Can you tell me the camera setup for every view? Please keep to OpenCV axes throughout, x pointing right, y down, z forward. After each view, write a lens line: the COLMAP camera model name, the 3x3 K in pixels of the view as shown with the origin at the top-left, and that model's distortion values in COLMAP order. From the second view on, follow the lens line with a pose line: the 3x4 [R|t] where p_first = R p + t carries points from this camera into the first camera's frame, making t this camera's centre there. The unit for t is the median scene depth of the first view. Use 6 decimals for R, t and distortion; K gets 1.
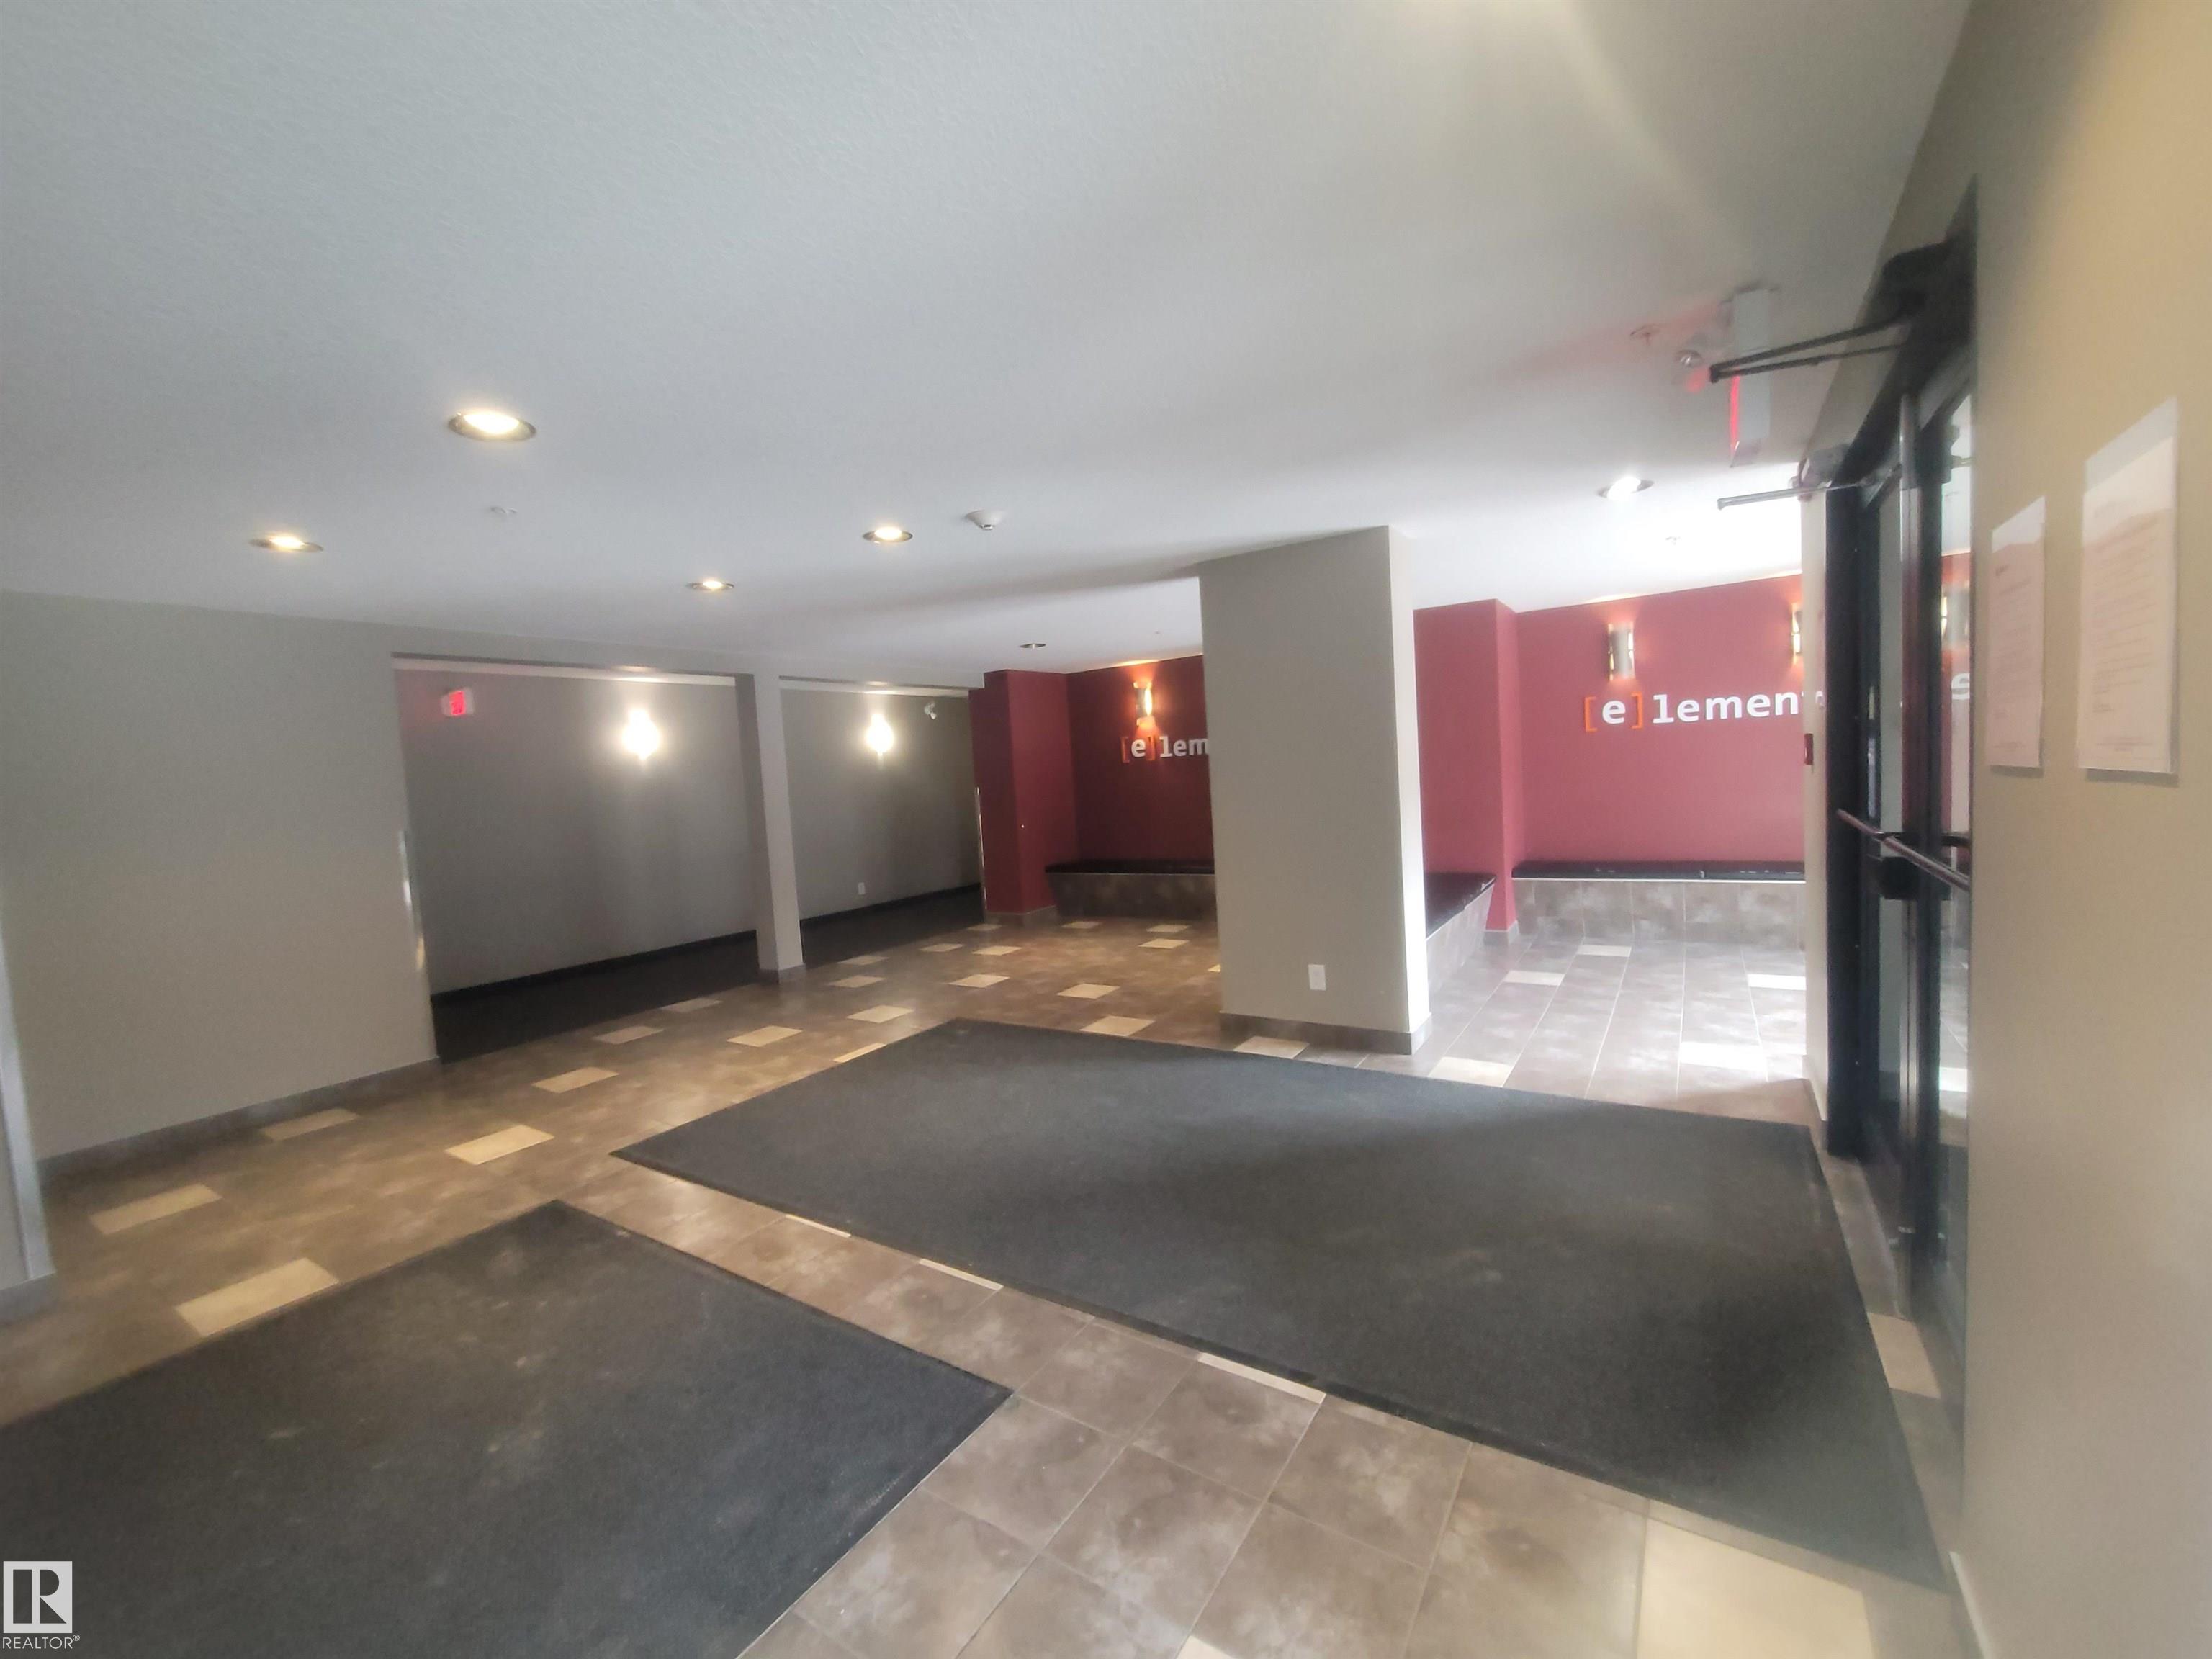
lens RADIAL K [[906.7, 0, 1102.0], [0, 906.7, 831.7], [0, 0, 1]] dist [-0.008493, -0.000137]
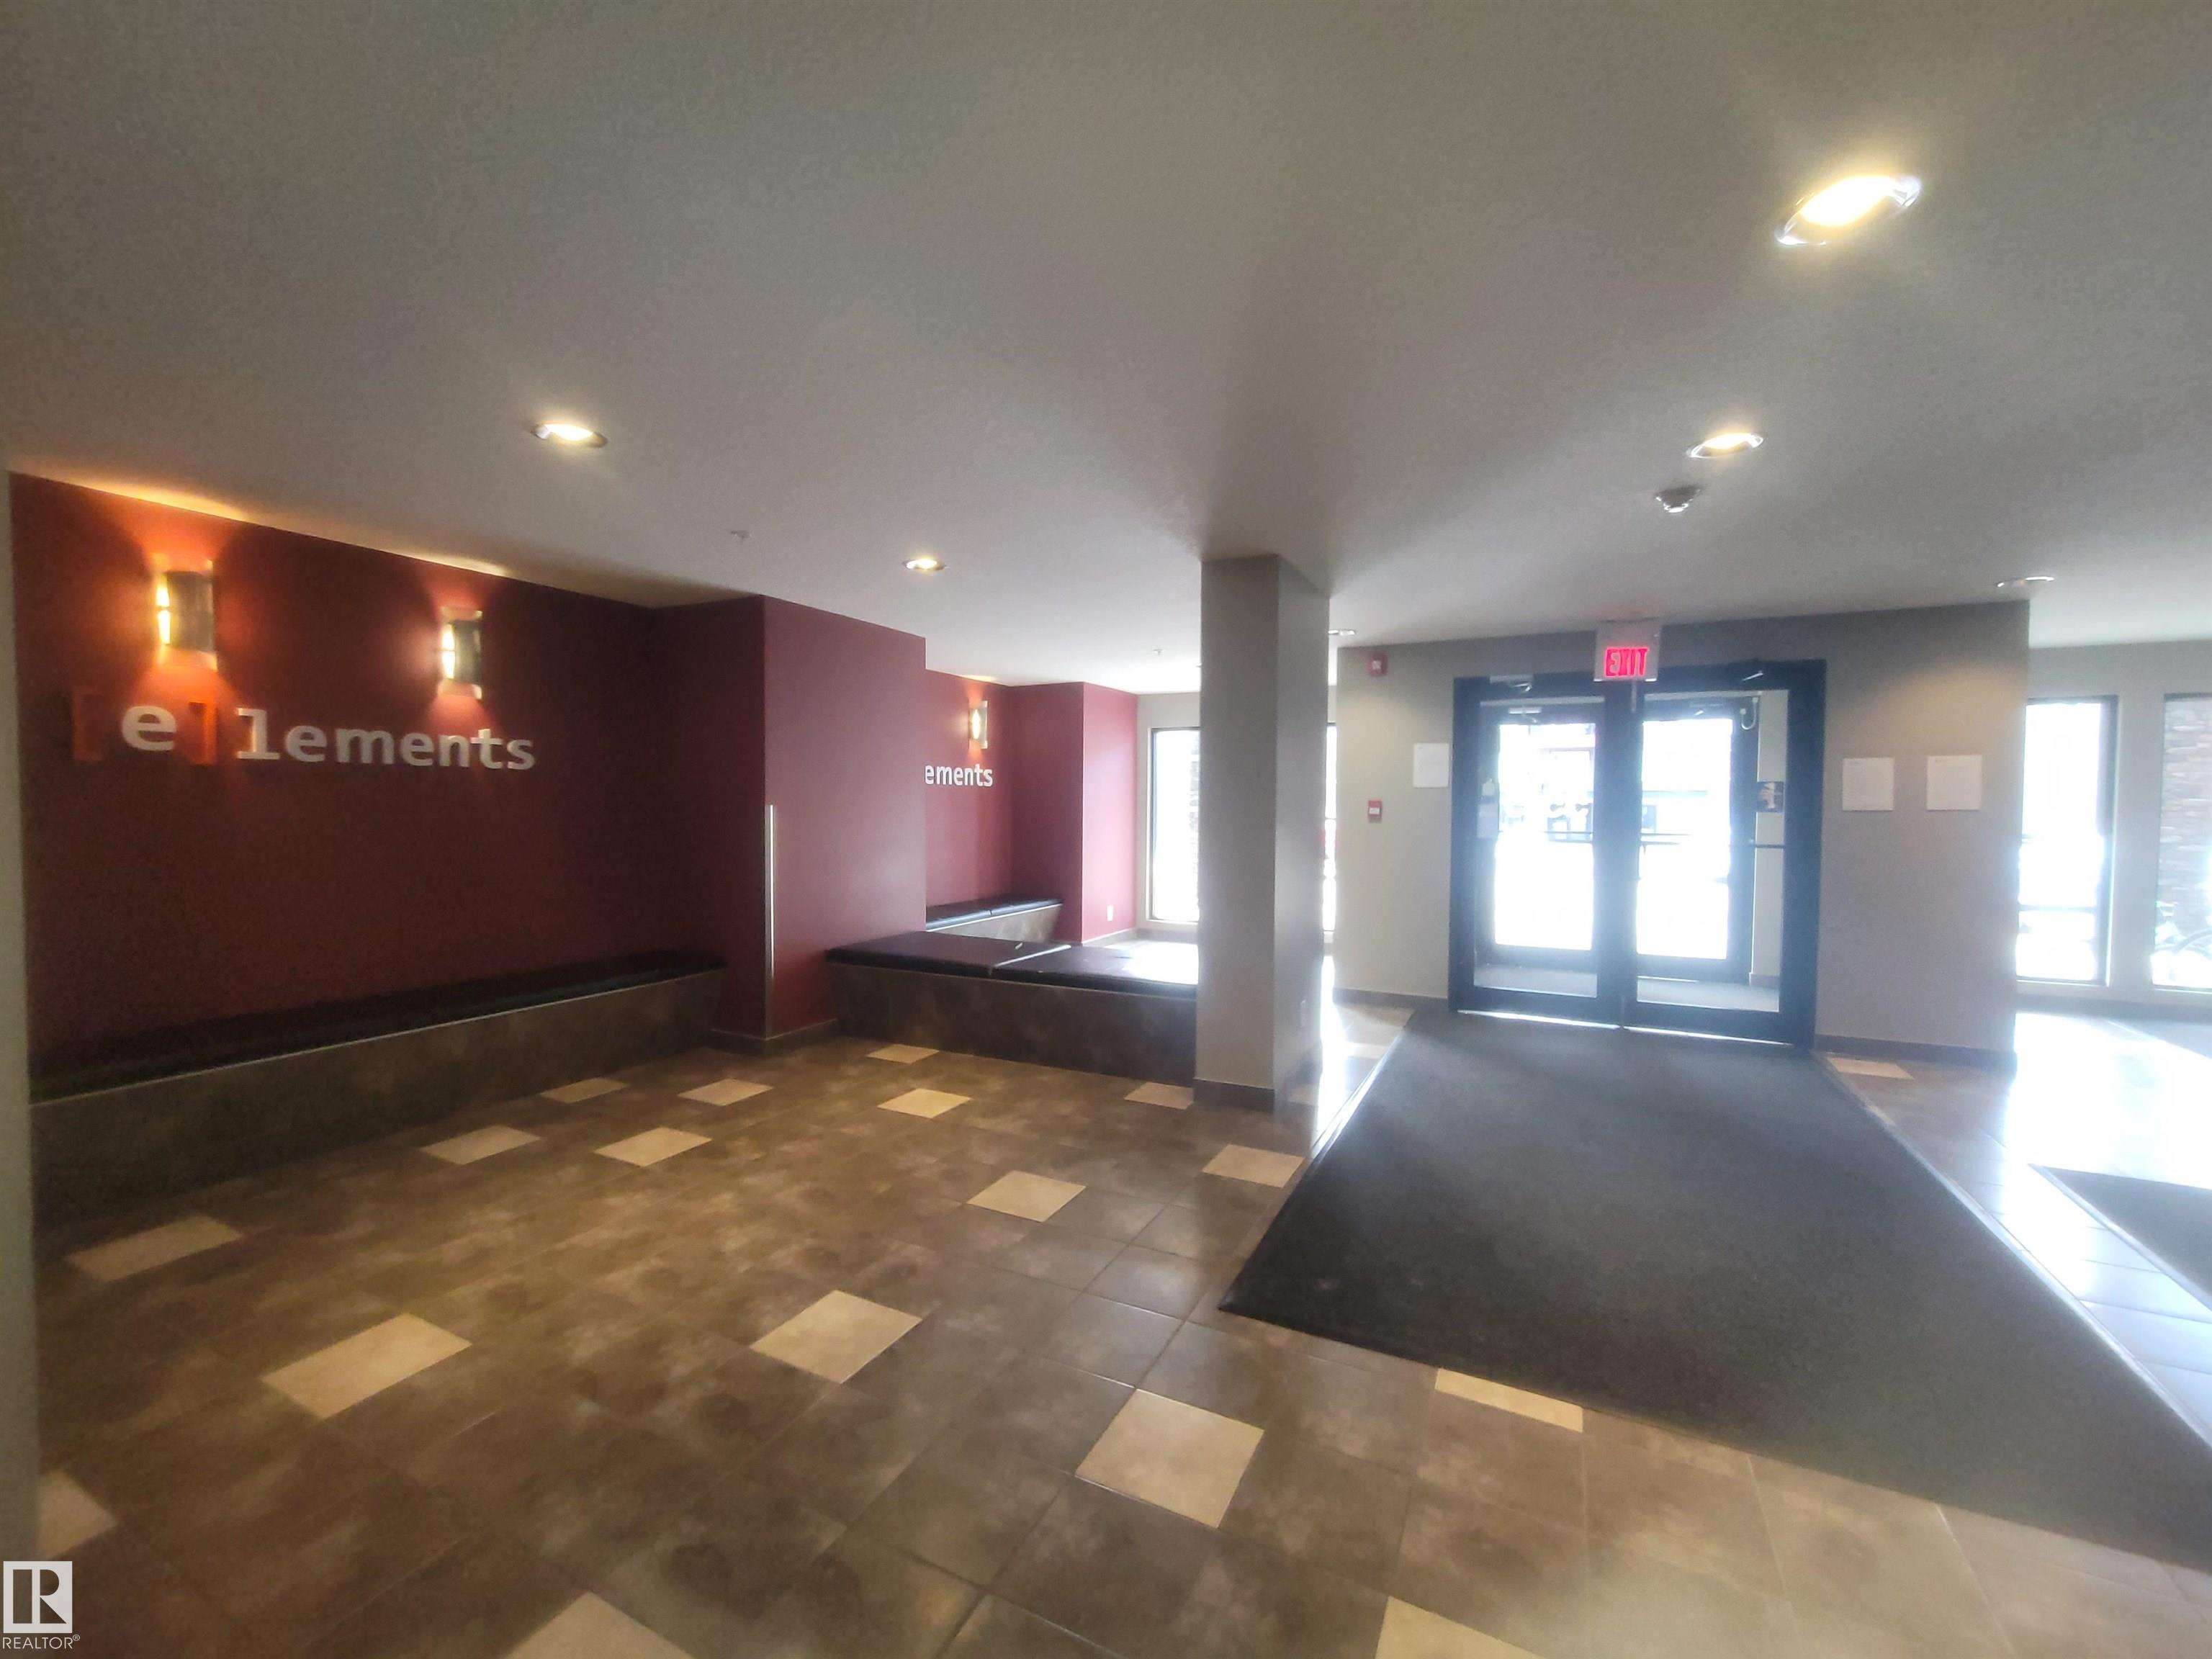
lens RADIAL K [[906.7, 0, 1102.0], [0, 906.7, 831.7], [0, 0, 1]] dist [-0.008493, -0.000137]
pose [[-0.101706, 0.031370, 0.994320, -0.685535], [0.067596, 0.997411, -0.024553, -0.026438], [-0.992515, 0.064715, -0.103564, 1.231625]]
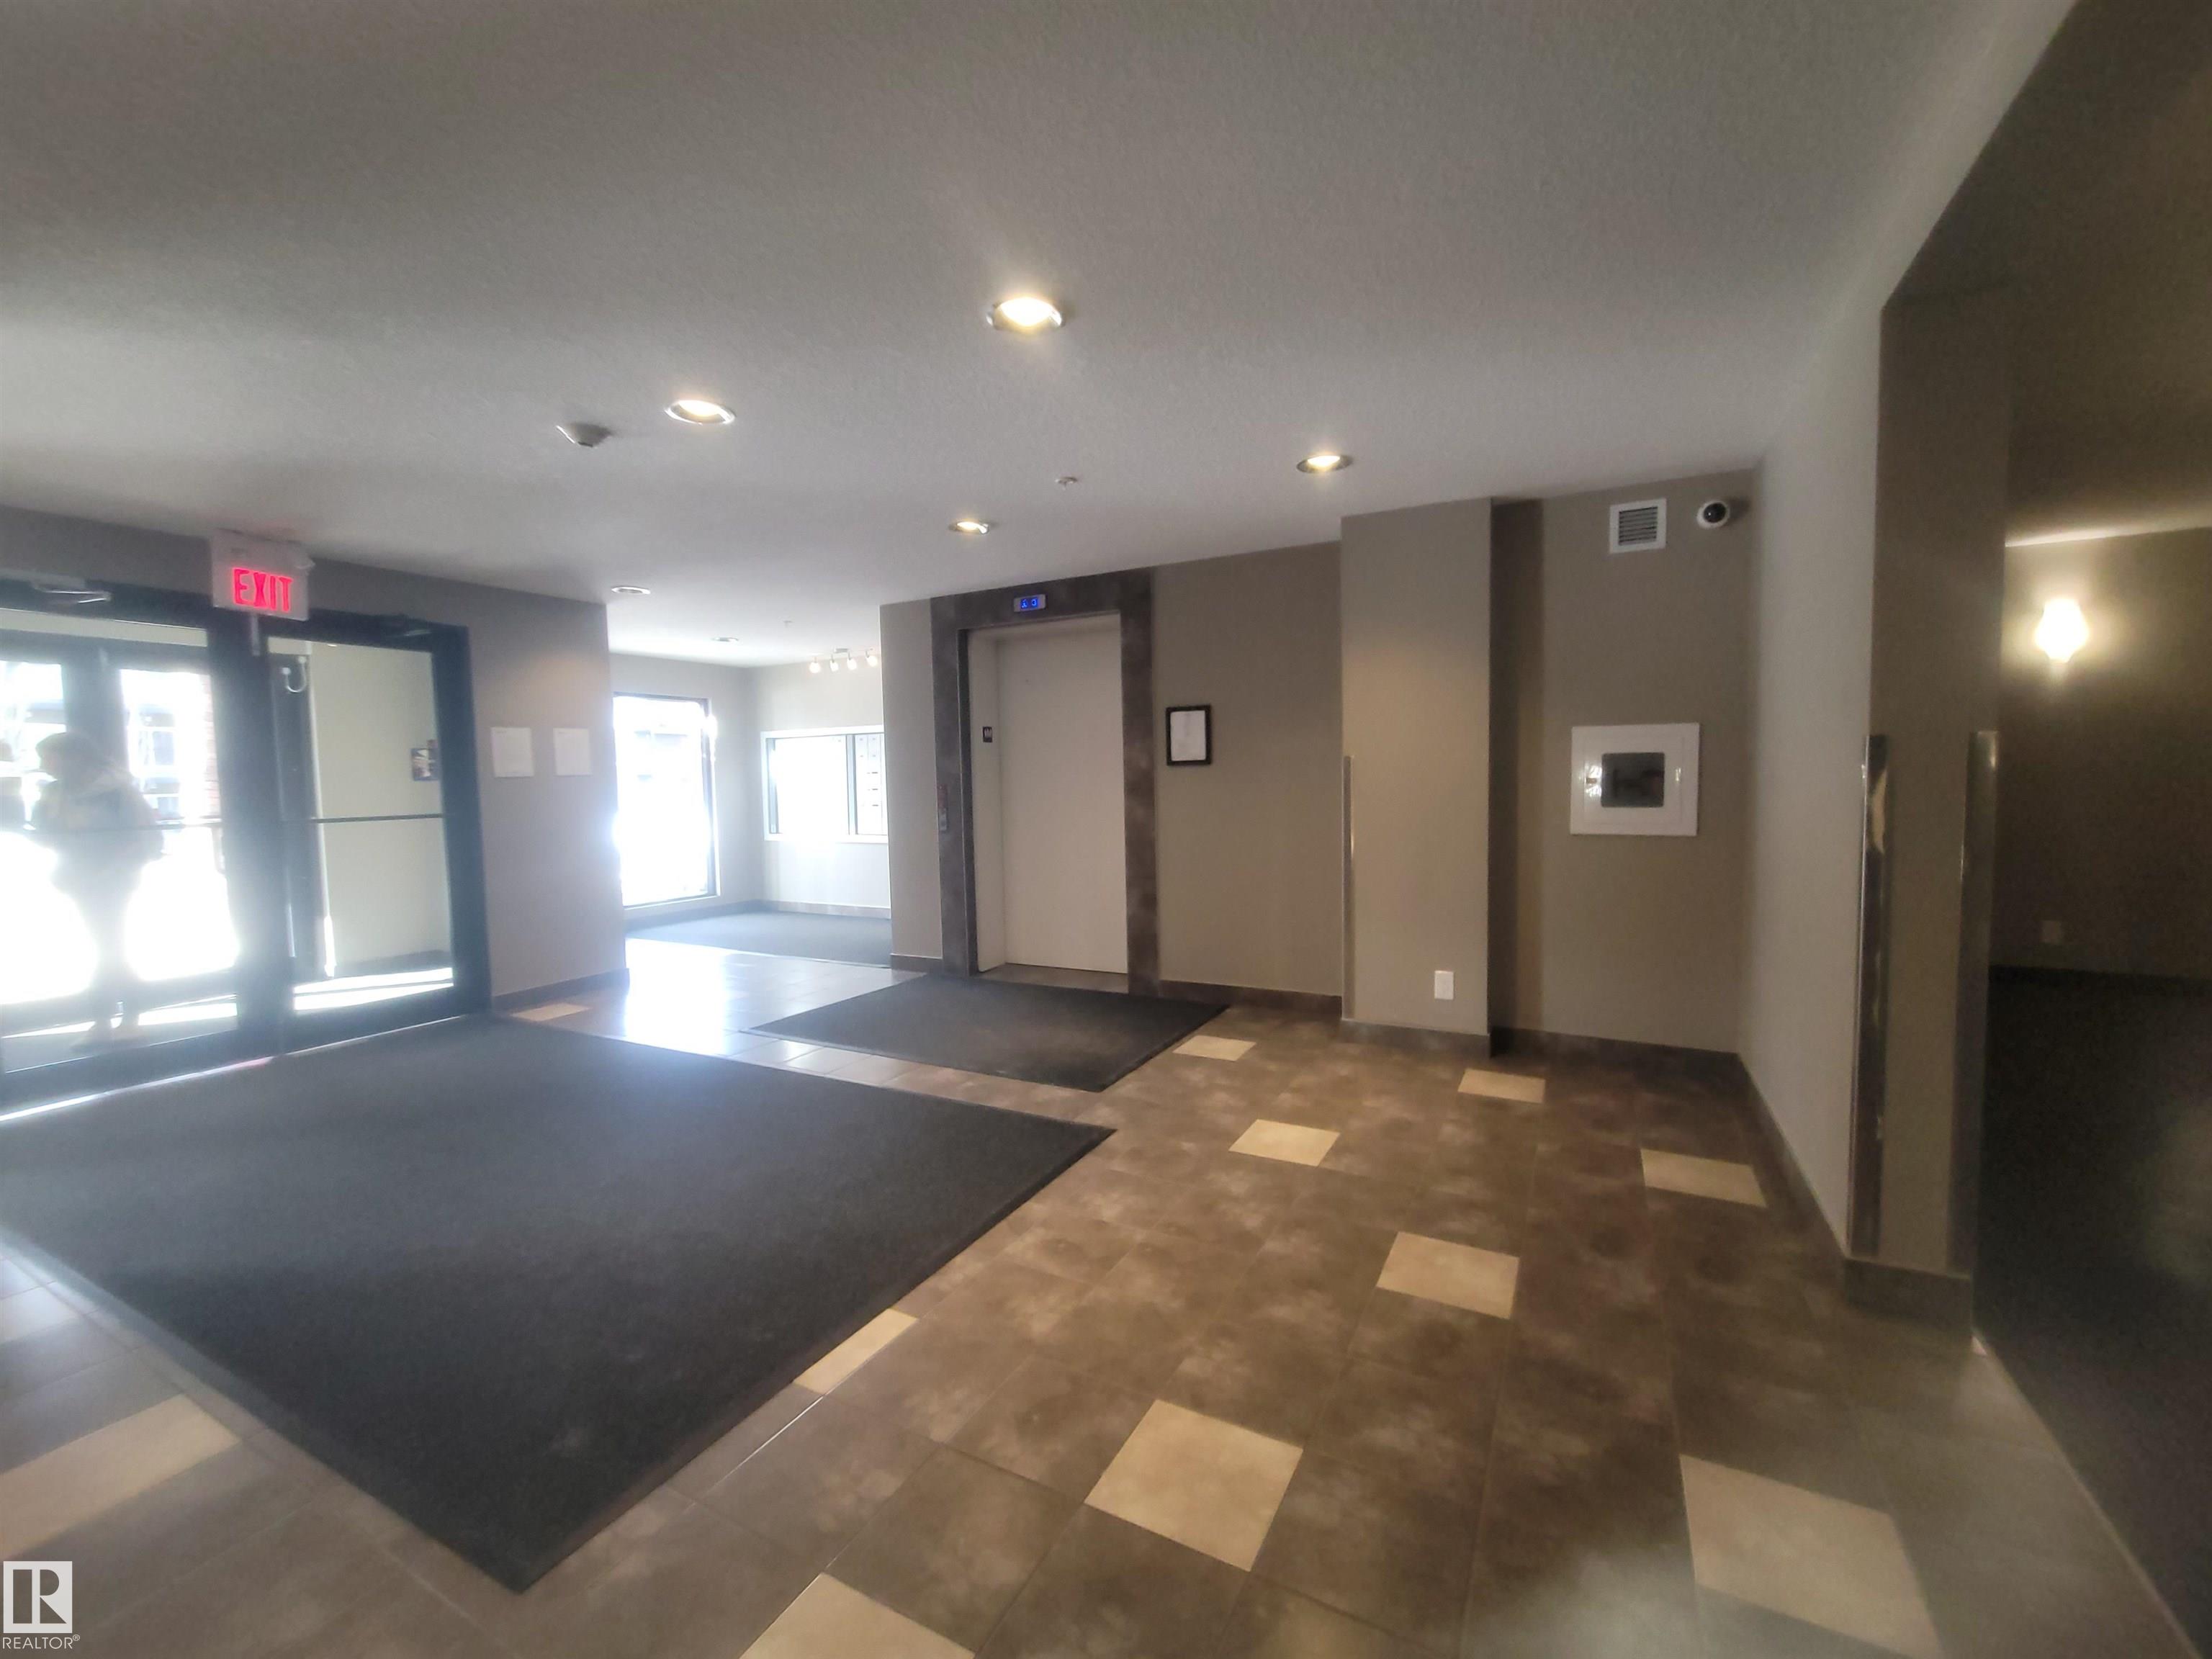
lens RADIAL K [[906.7, 0, 1102.0], [0, 906.7, 831.7], [0, 0, 1]] dist [-0.008493, -0.000137]
pose [[-0.992846, 0.086404, -0.082411, -0.368233], [0.075316, 0.988744, 0.129280, -0.039664], [0.092653, 0.122148, -0.988178, 1.411158]]
